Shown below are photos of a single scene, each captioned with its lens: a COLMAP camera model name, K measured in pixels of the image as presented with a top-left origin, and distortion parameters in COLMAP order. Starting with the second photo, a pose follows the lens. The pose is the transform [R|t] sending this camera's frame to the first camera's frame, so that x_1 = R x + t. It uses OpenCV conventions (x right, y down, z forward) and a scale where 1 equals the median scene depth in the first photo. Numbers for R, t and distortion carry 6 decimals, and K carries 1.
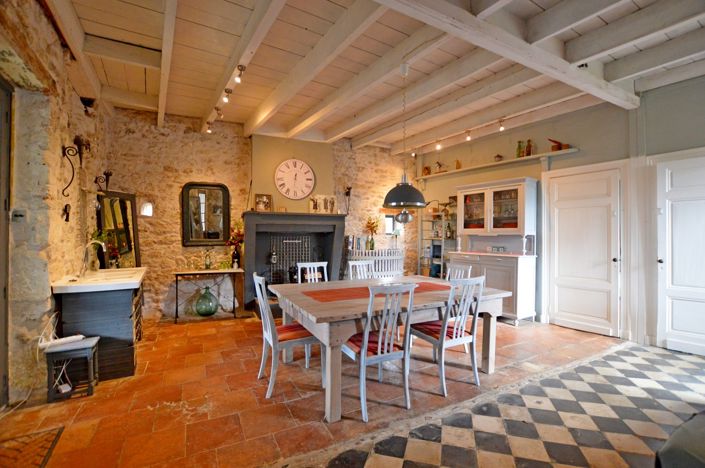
lens RADIAL K [[311.6, 0, 354.5], [0, 311.6, 233.6], [0, 0, 1]] dist [-0.027520, 0.000525]
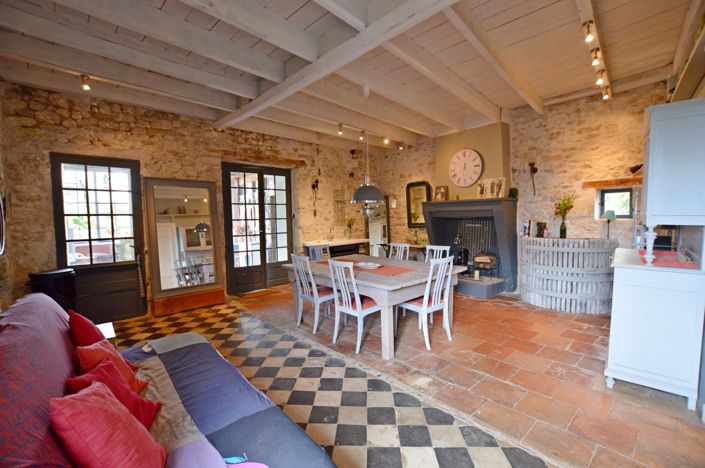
lens RADIAL K [[311.6, 0, 354.5], [0, 311.6, 233.6], [0, 0, 1]] dist [-0.027520, 0.000525]
pose [[0.255742, 0.048214, -0.965542, 0.801045], [0.026261, 0.998041, 0.056792, -0.020484], [0.966388, -0.039880, 0.253975, 0.367123]]
